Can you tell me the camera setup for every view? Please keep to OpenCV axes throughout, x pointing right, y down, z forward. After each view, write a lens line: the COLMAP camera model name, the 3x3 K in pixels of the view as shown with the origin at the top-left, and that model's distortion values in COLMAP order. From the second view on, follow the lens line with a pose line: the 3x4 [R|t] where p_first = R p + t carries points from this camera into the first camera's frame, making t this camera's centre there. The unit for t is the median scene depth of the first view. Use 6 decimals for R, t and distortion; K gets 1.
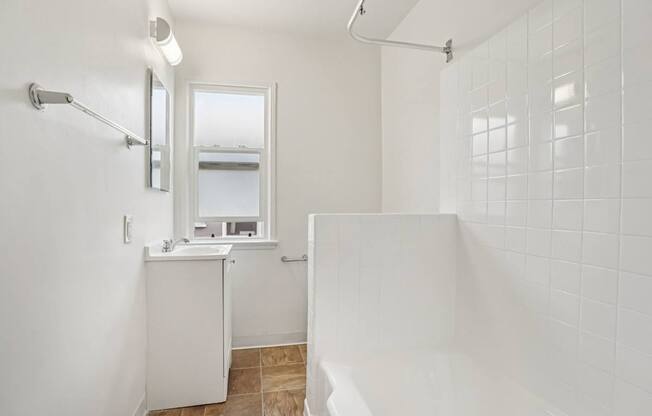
lens RADIAL K [[323.0, 0, 324.7], [0, 323.0, 215.7], [0, 0, 1]] dist [-0.000392, 0.000038]
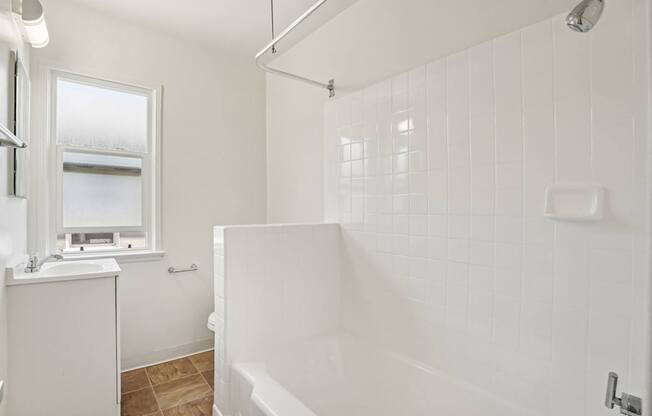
lens RADIAL K [[323.0, 0, 324.7], [0, 323.0, 215.7], [0, 0, 1]] dist [-0.000392, 0.000038]
pose [[0.901072, 0.002055, 0.433665, -0.153221], [-0.000202, 0.999991, -0.004320, -0.027137], [-0.433670, 0.003805, 0.901064, -0.073266]]
